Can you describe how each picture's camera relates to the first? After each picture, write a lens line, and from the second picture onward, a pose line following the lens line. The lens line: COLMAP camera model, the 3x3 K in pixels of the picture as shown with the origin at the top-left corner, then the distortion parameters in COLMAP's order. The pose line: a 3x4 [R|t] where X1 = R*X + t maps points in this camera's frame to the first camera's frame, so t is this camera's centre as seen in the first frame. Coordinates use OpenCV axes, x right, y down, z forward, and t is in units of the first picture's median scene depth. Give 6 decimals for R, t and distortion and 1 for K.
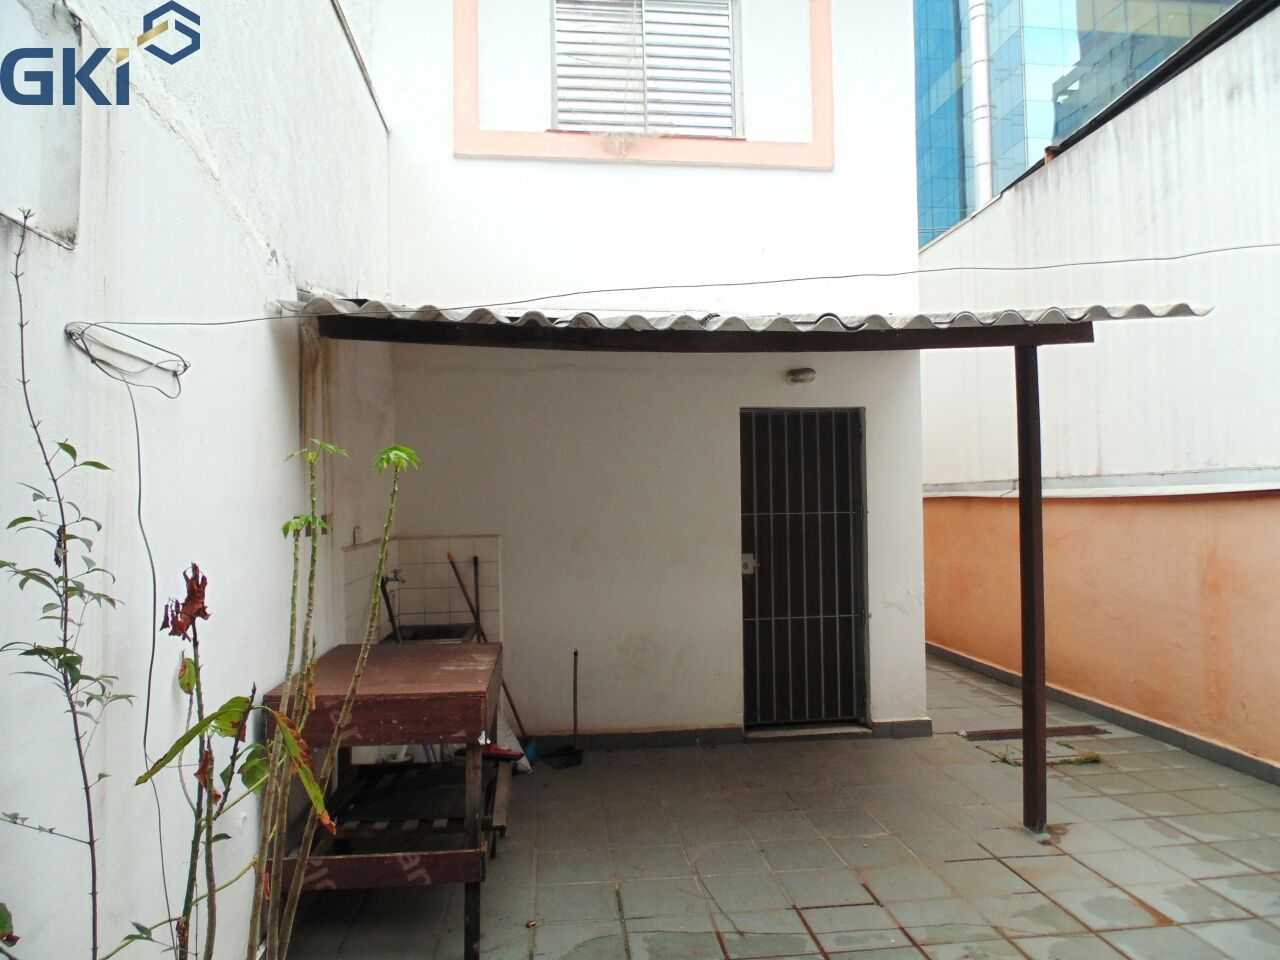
lens RADIAL K [[850.6, 0, 645.8], [0, 850.6, 482.7], [0, 0, 1]] dist [-0.011660, -0.001945]
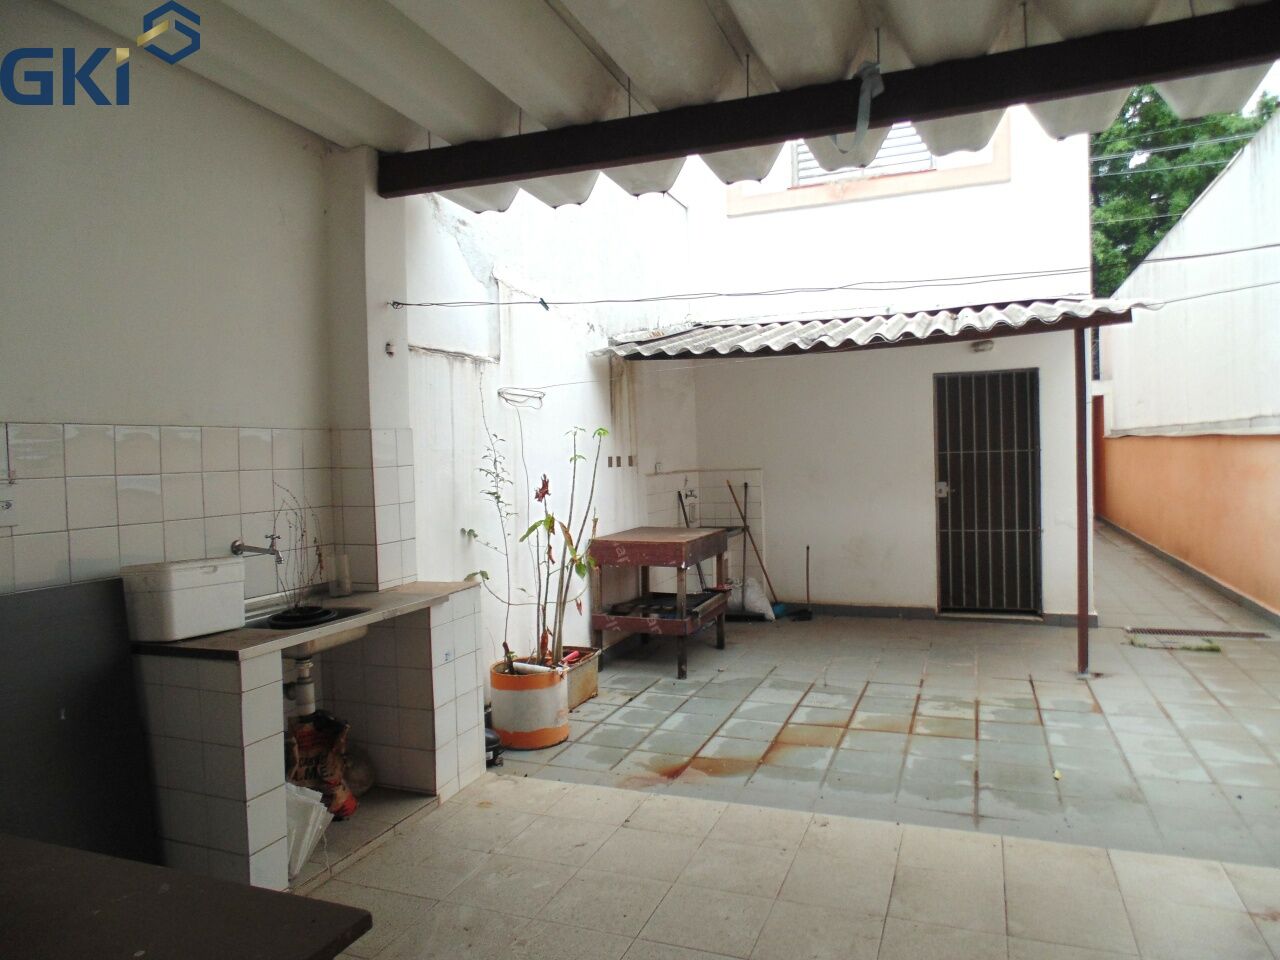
lens RADIAL K [[850.6, 0, 651.0], [0, 850.6, 480.0], [0, 0, 1]] dist [-0.011660, -0.001945]
pose [[0.886204, 0.002059, -0.463291, 0.364925], [0.027330, 0.998016, 0.056713, -0.009445], [0.462489, -0.062920, 0.884389, -0.437836]]
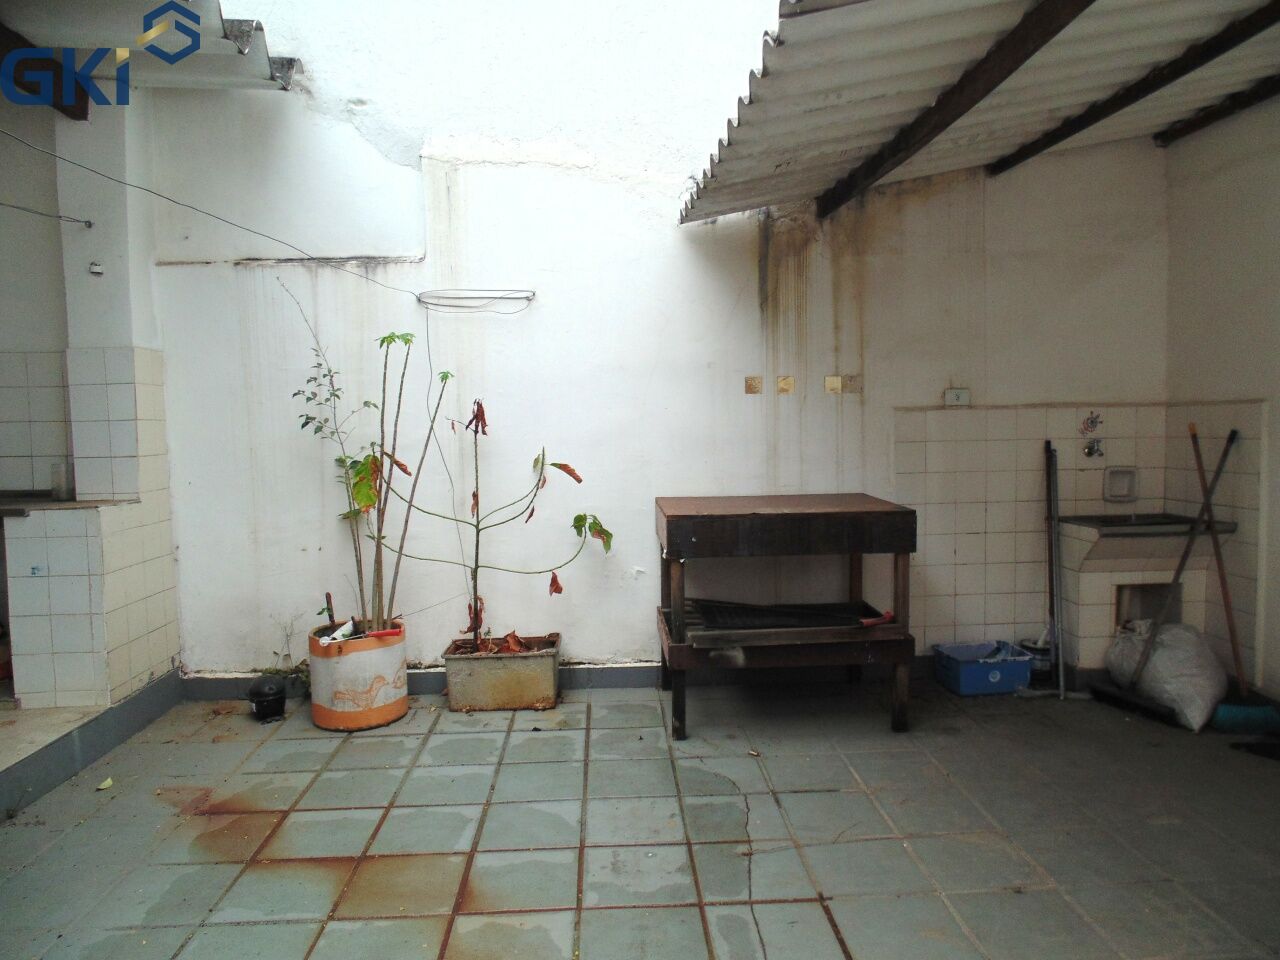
lens RADIAL K [[850.6, 0, 650.0], [0, 850.6, 478.3], [0, 0, 1]] dist [-0.011660, -0.001945]
pose [[-0.055808, 0.077213, -0.995451, 0.544607], [0.039875, 0.996382, 0.075050, 0.055911], [0.997645, -0.035505, -0.058685, 0.569433]]
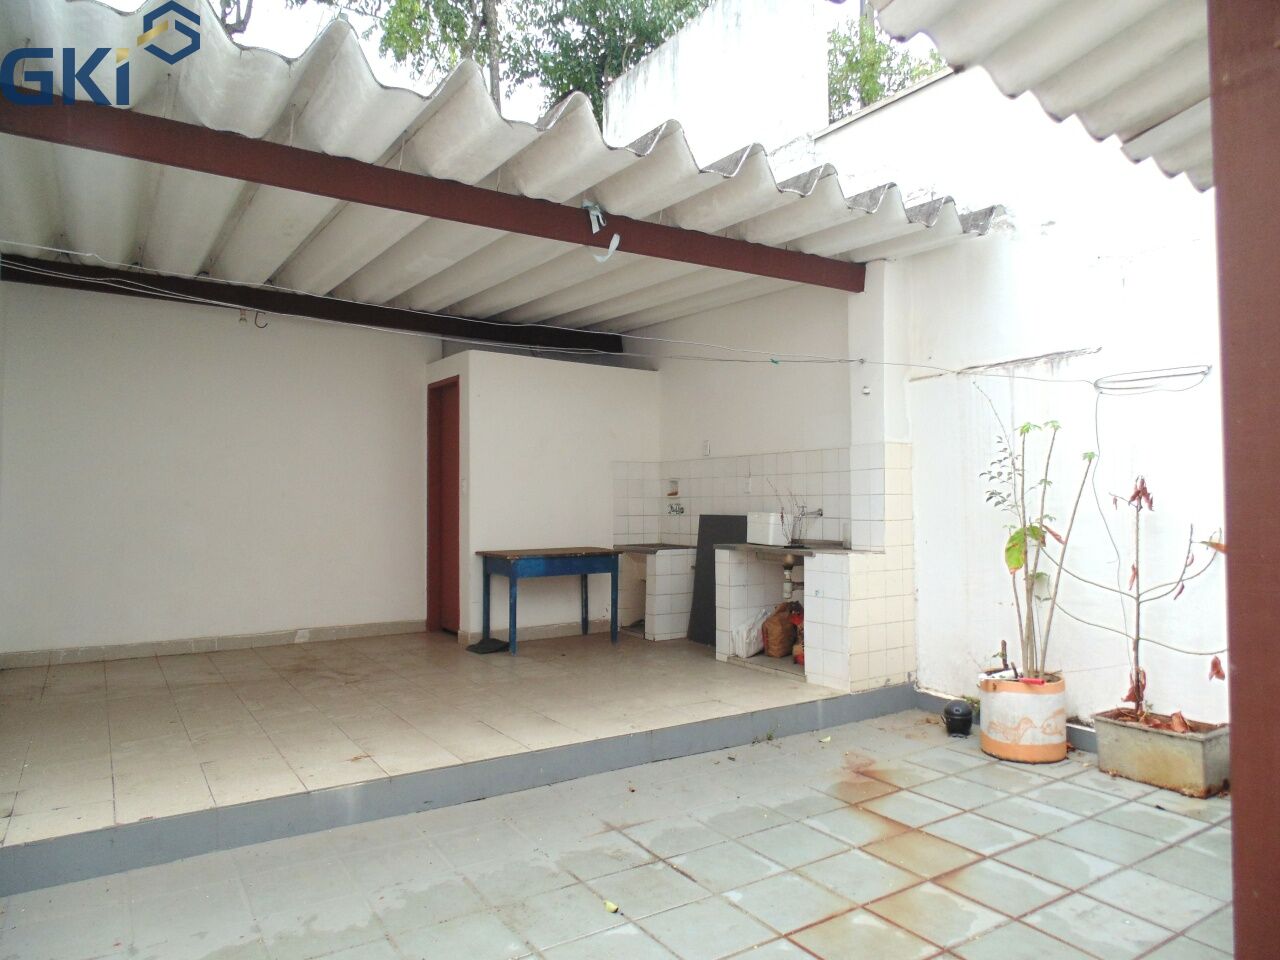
lens RADIAL K [[850.6, 0, 645.8], [0, 850.6, 479.8], [0, 0, 1]] dist [-0.011660, -0.001945]
pose [[-0.897820, 0.006729, -0.440311, 0.549376], [0.027950, 0.998738, -0.041728, 0.059973], [0.439475, -0.049770, -0.896875, 0.873360]]
